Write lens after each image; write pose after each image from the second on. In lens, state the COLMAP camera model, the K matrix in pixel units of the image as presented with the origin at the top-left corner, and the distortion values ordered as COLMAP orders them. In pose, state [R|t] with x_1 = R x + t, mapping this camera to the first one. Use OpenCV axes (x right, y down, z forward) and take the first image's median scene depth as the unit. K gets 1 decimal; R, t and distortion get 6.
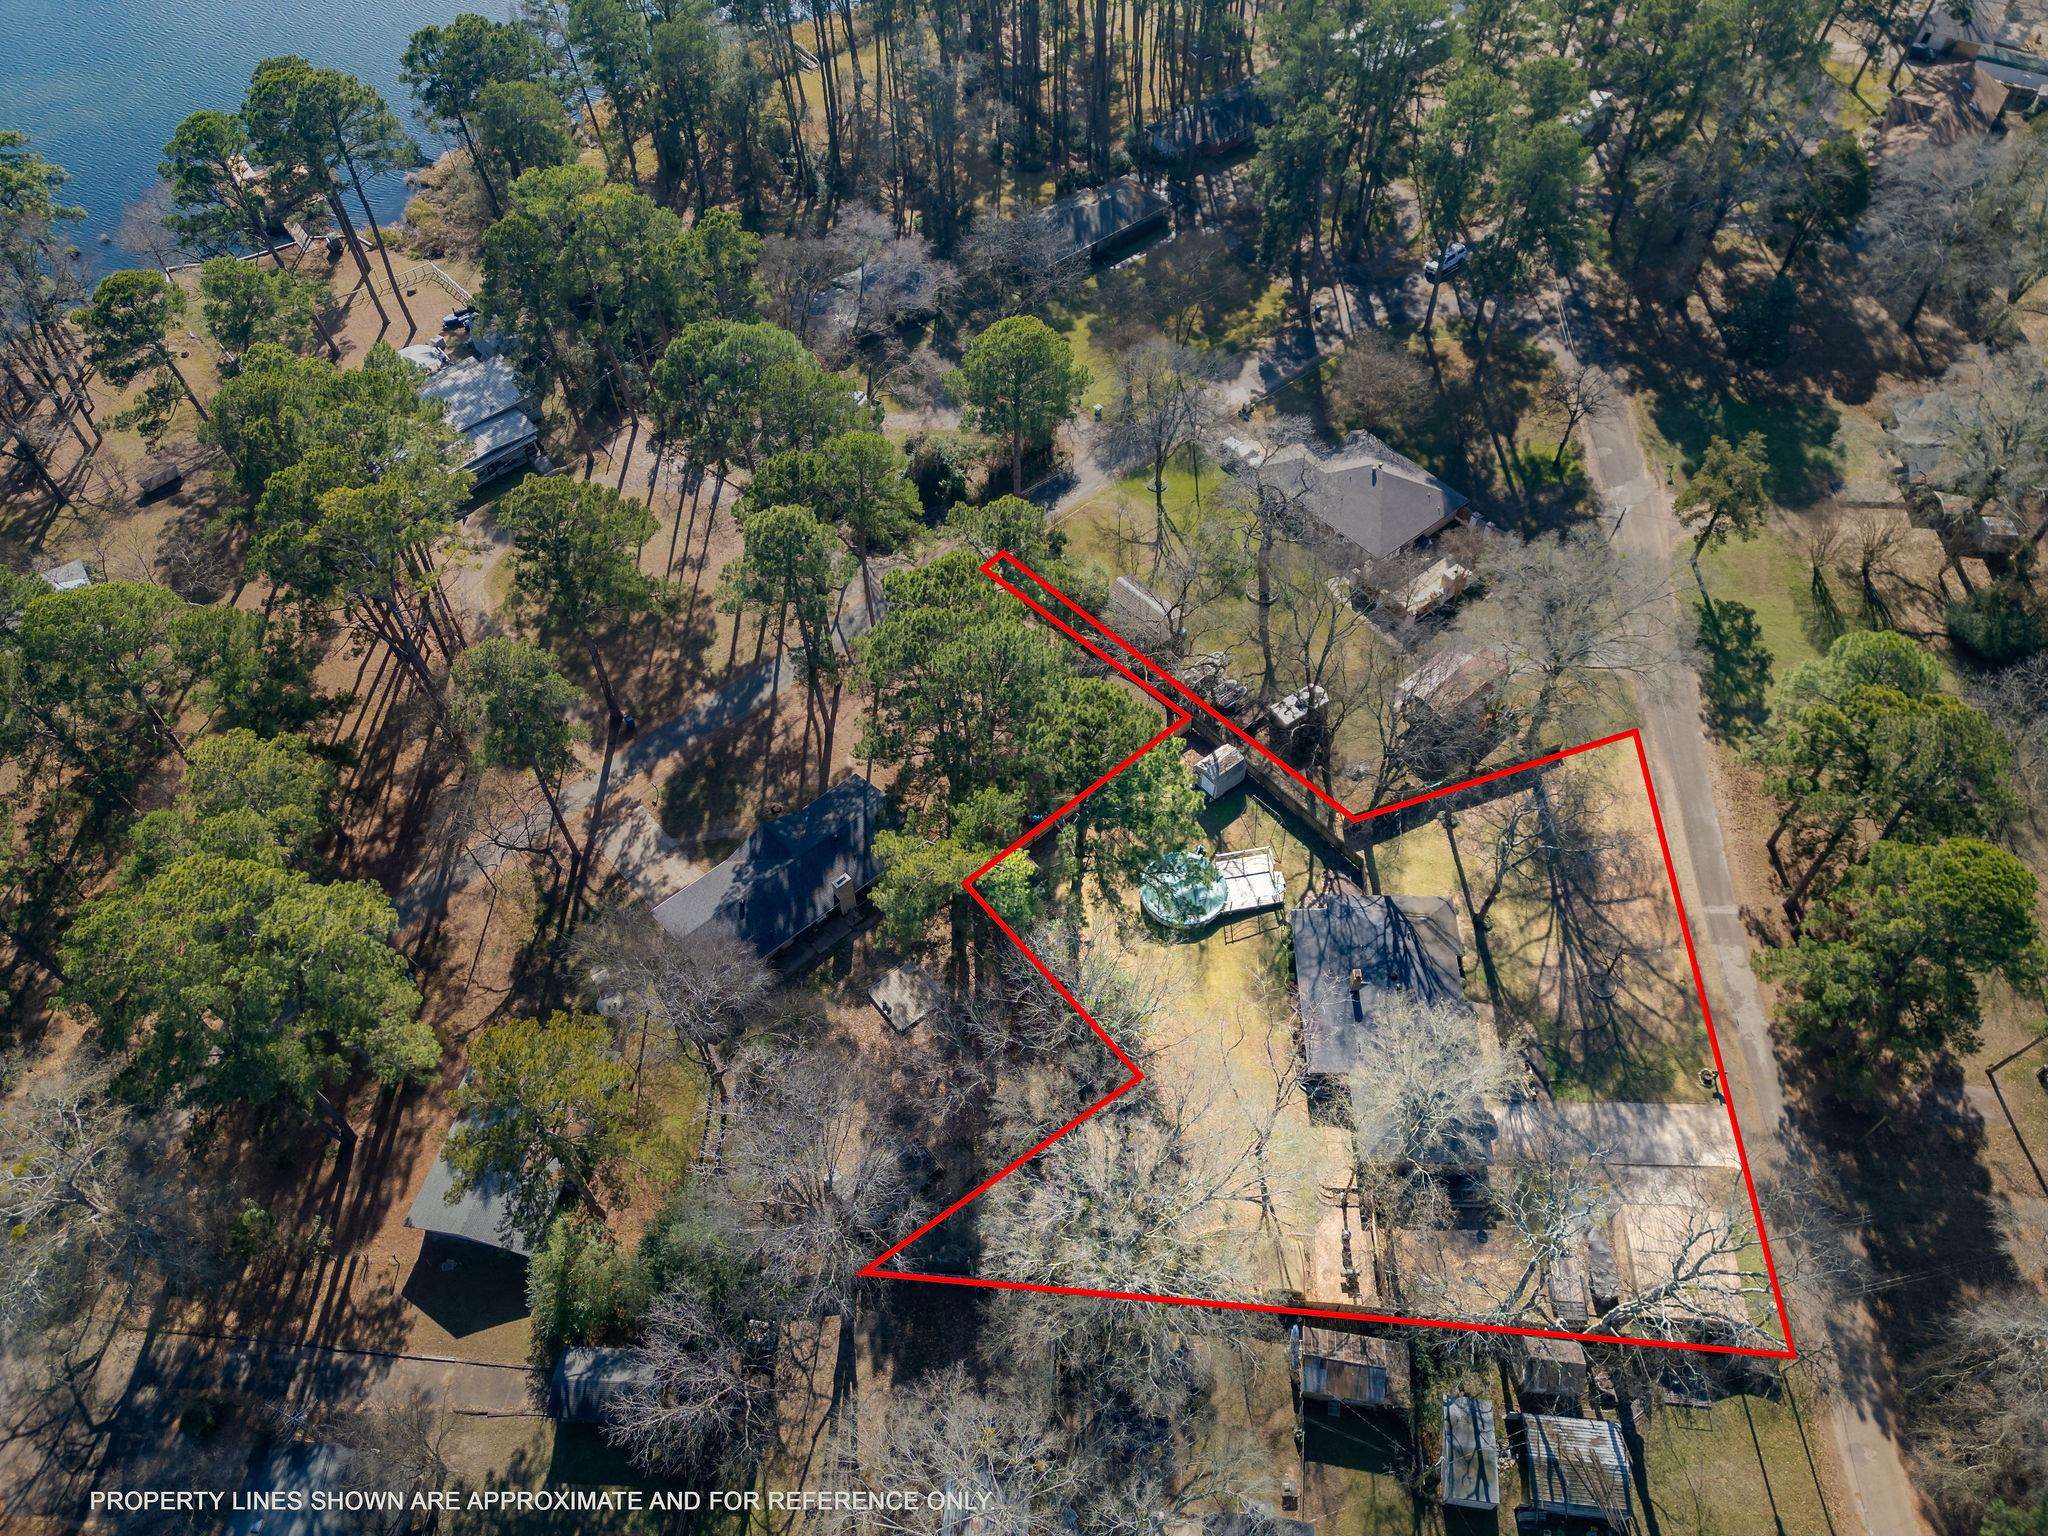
lens RADIAL K [[1437.3, 0, 1010.6], [0, 1437.3, 764.6], [0, 0, 1]] dist [0.072002, -0.063610]
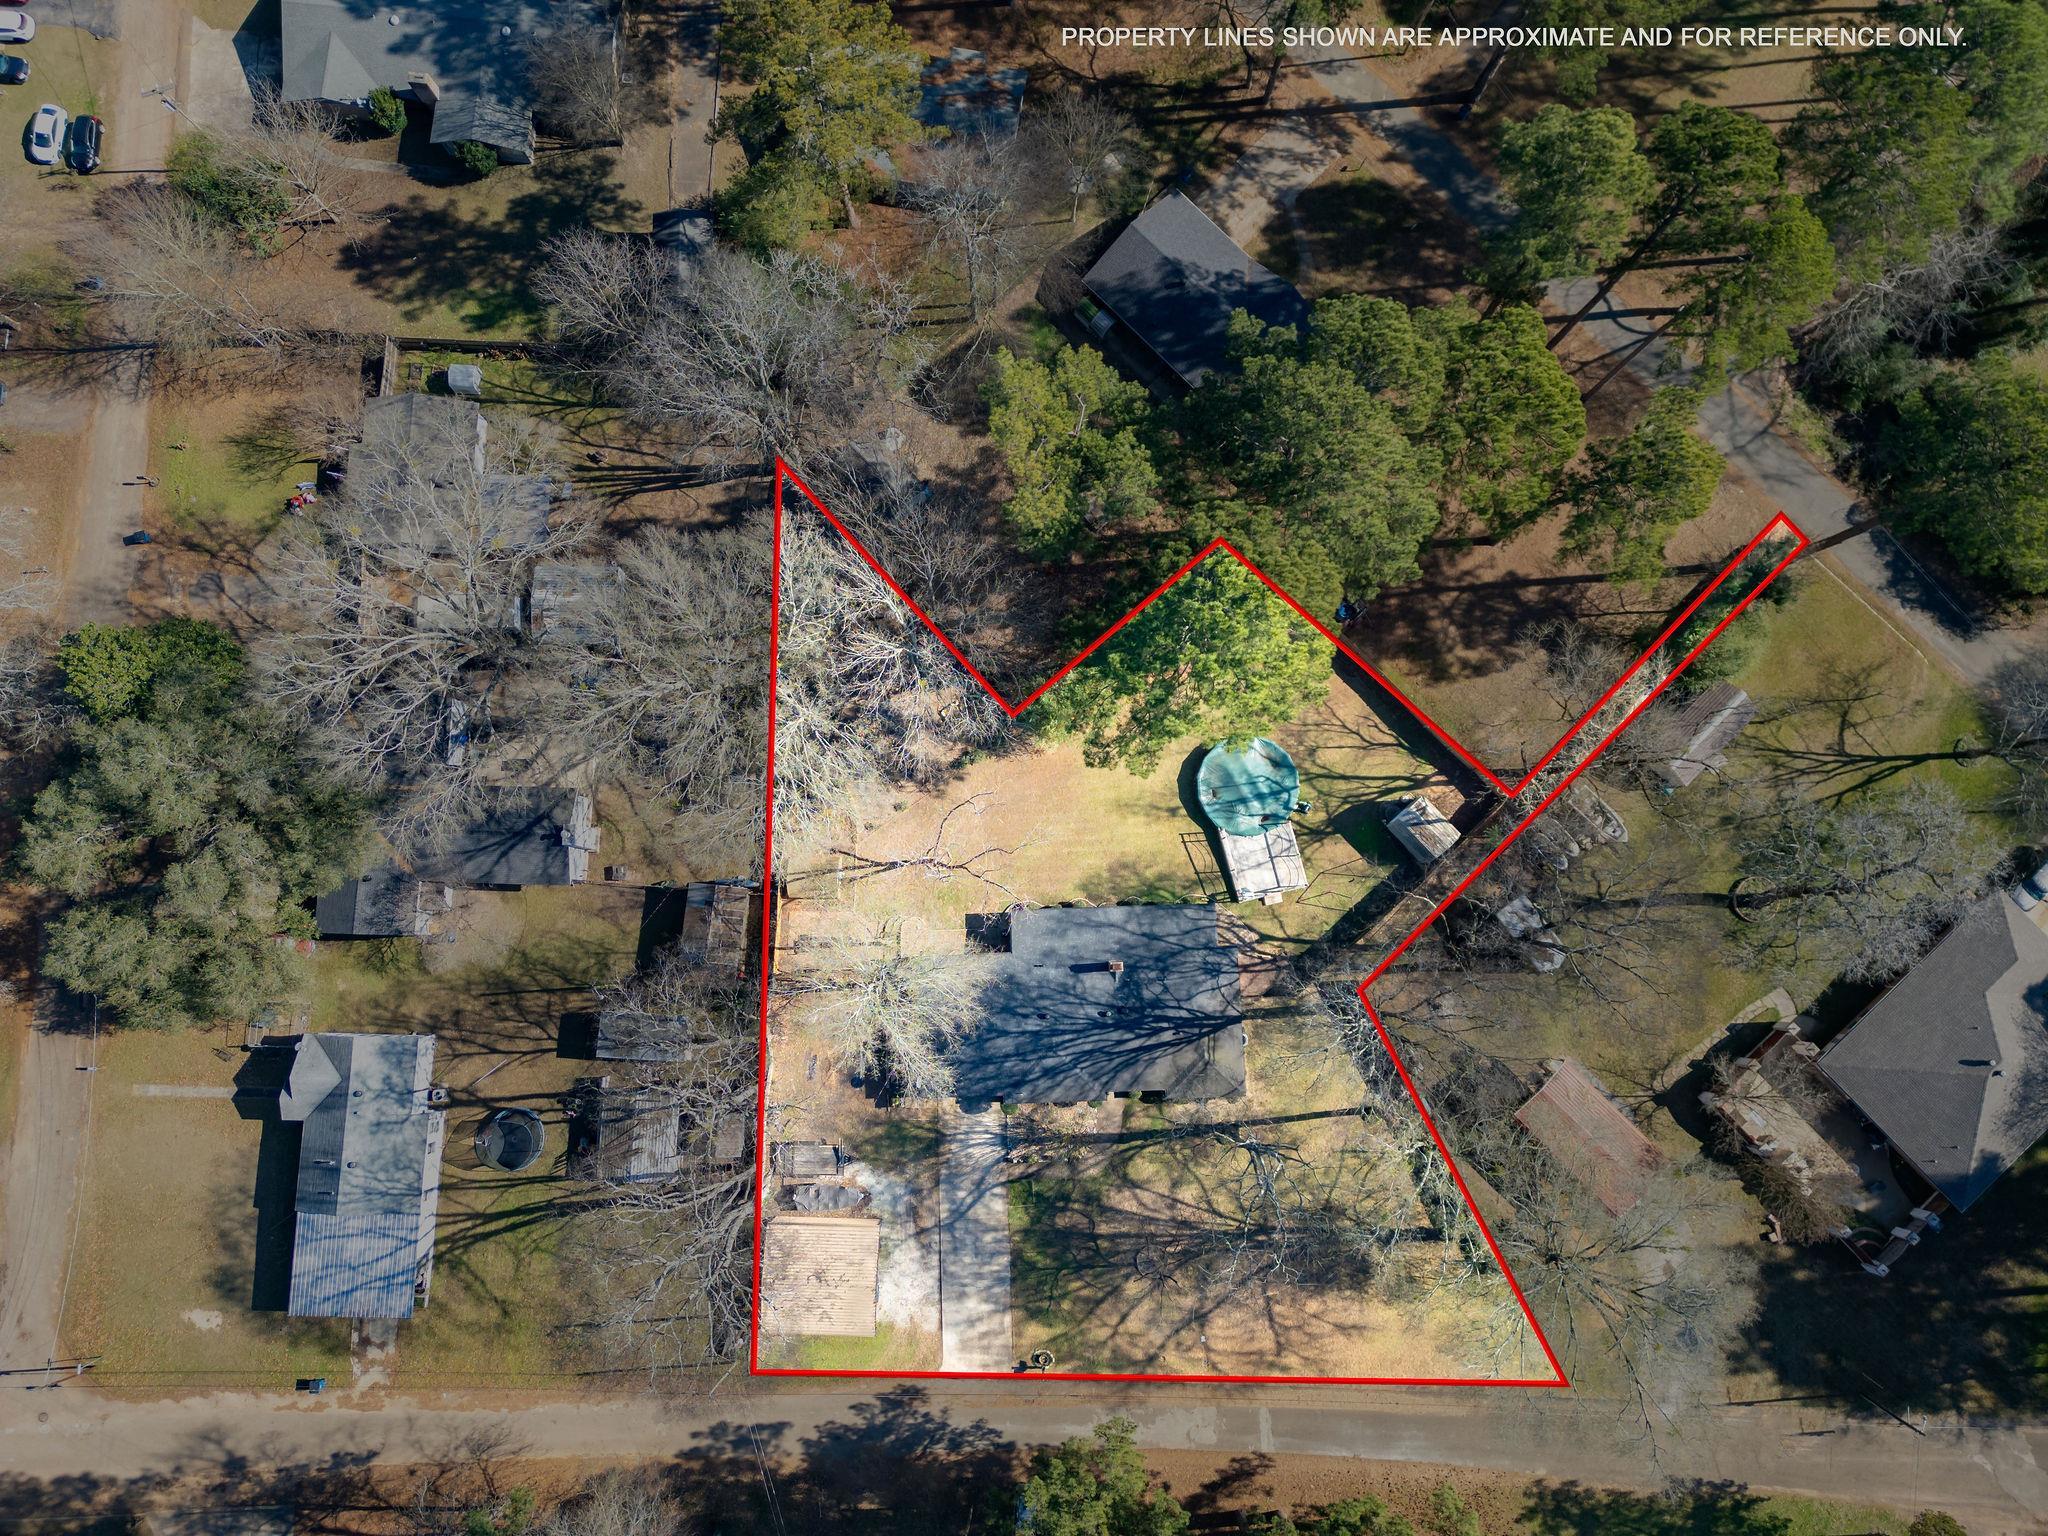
lens RADIAL K [[1437.3, 0, 1010.6], [0, 1437.3, 764.6], [0, 0, 1]] dist [0.072002, -0.063610]
pose [[0.060325, 0.992257, -0.108565, 0.188961], [-0.787680, 0.114128, 0.605421, -0.314519], [0.613124, 0.048993, 0.788466, 0.243691]]
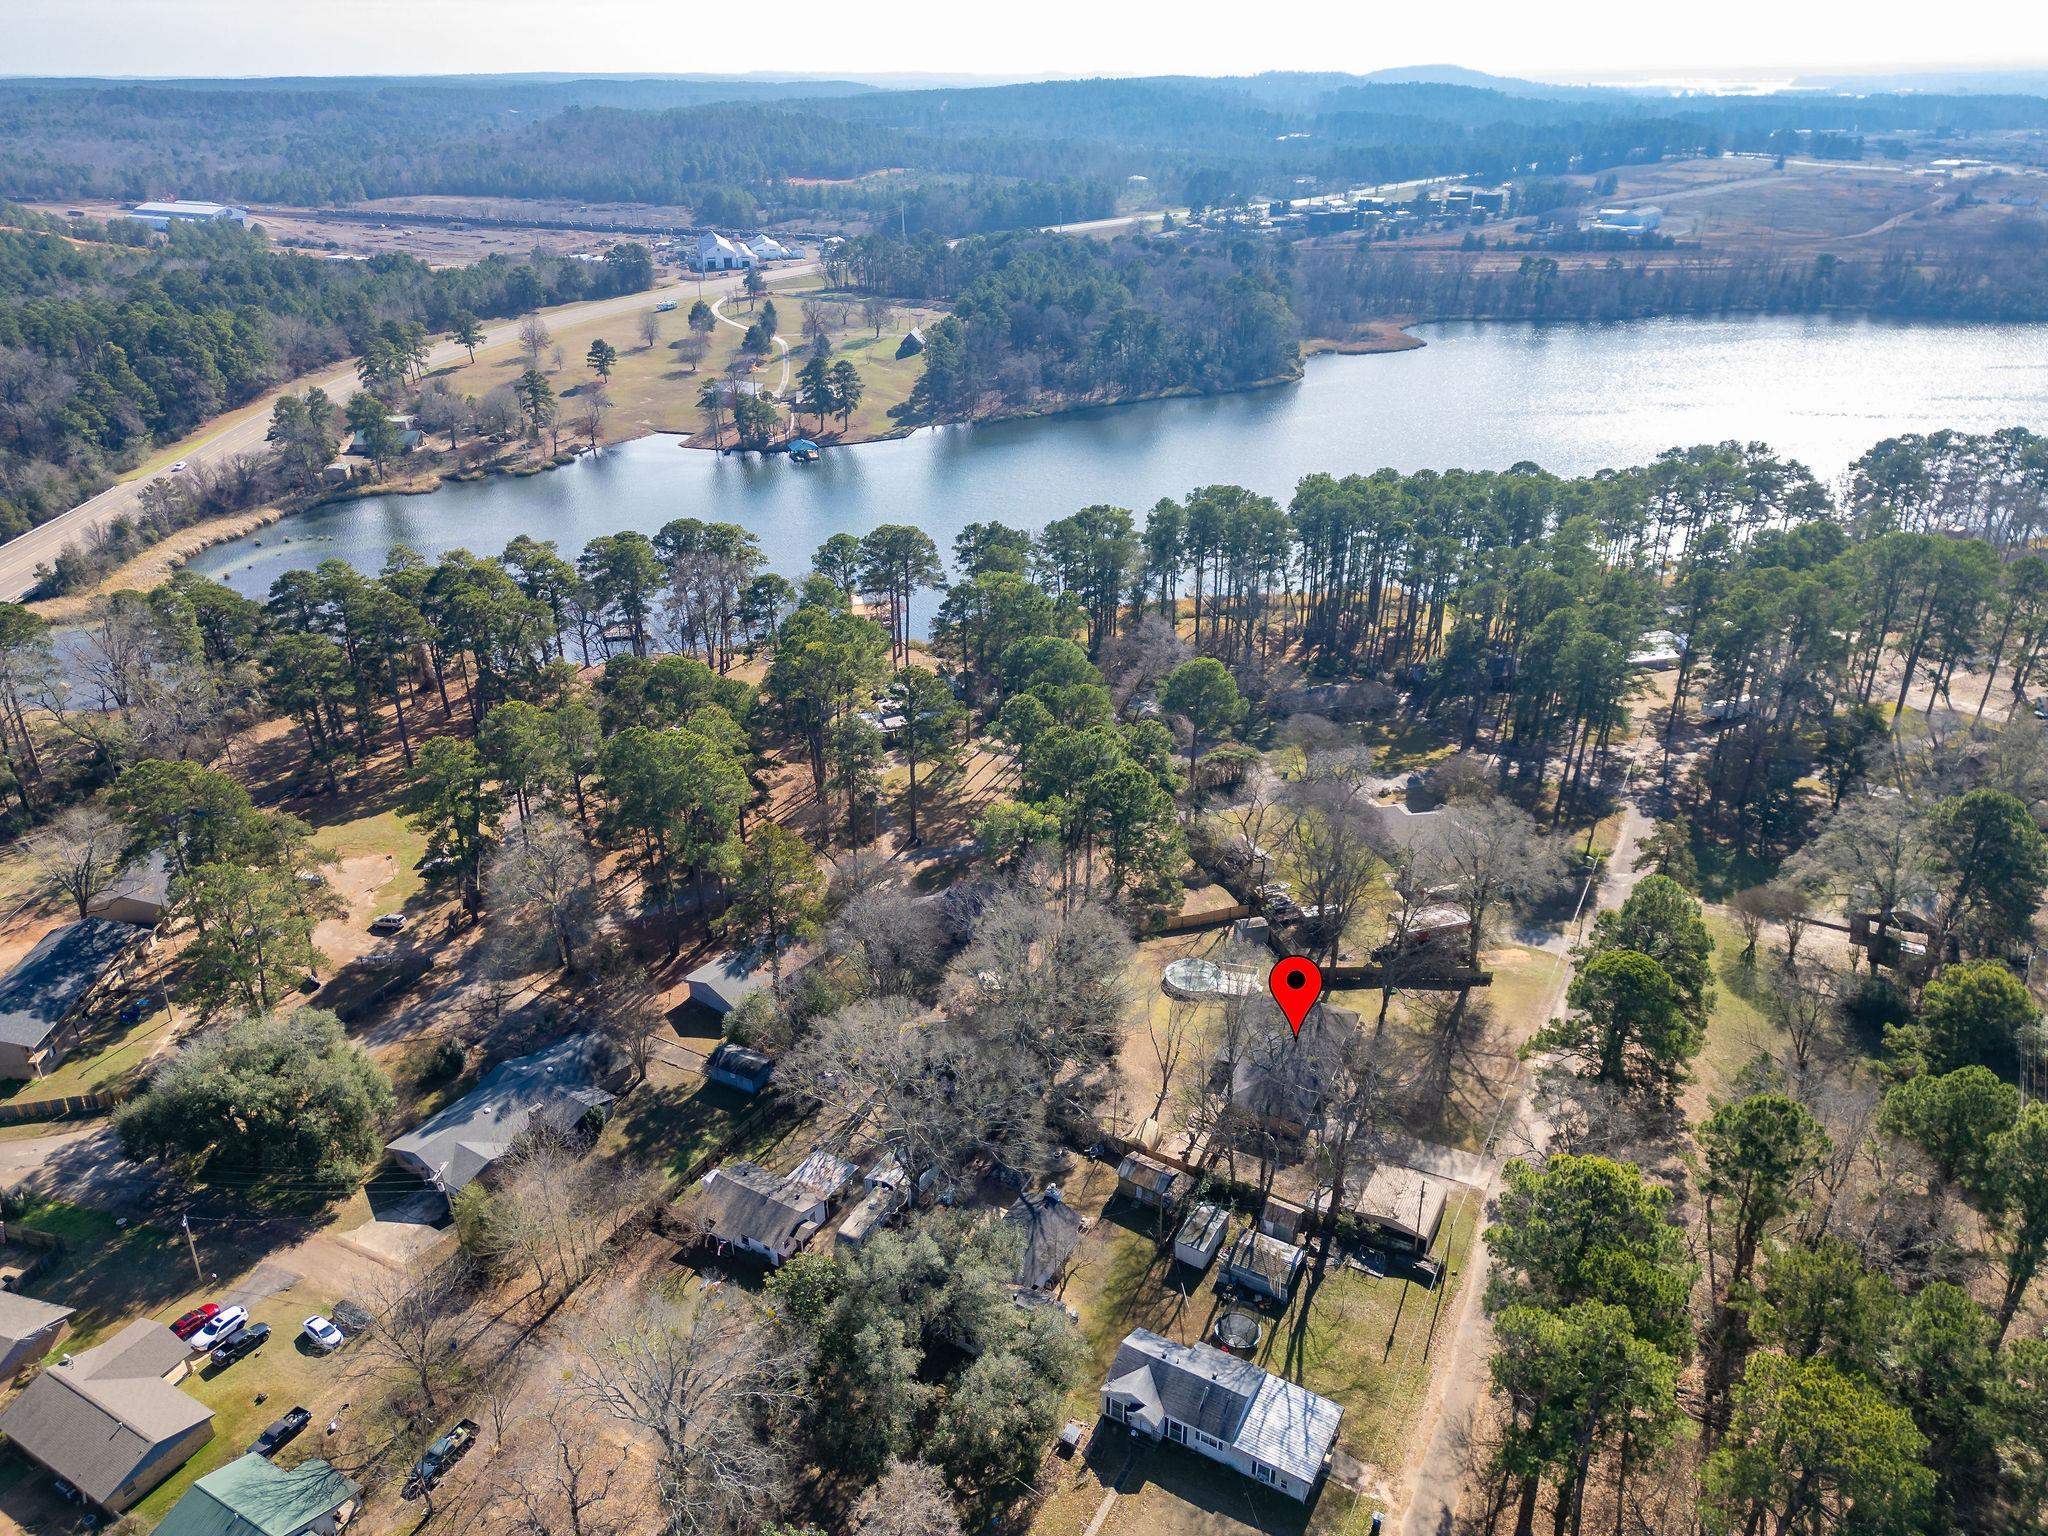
lens RADIAL K [[1437.3, 0, 1010.6], [0, 1437.3, 764.6], [0, 0, 1]] dist [0.072002, -0.063610]
pose [[0.907511, 0.192813, -0.373159, 0.460972], [-0.341097, 0.856733, -0.386860, 0.540401], [0.245106, 0.478363, 0.843262, -0.418090]]
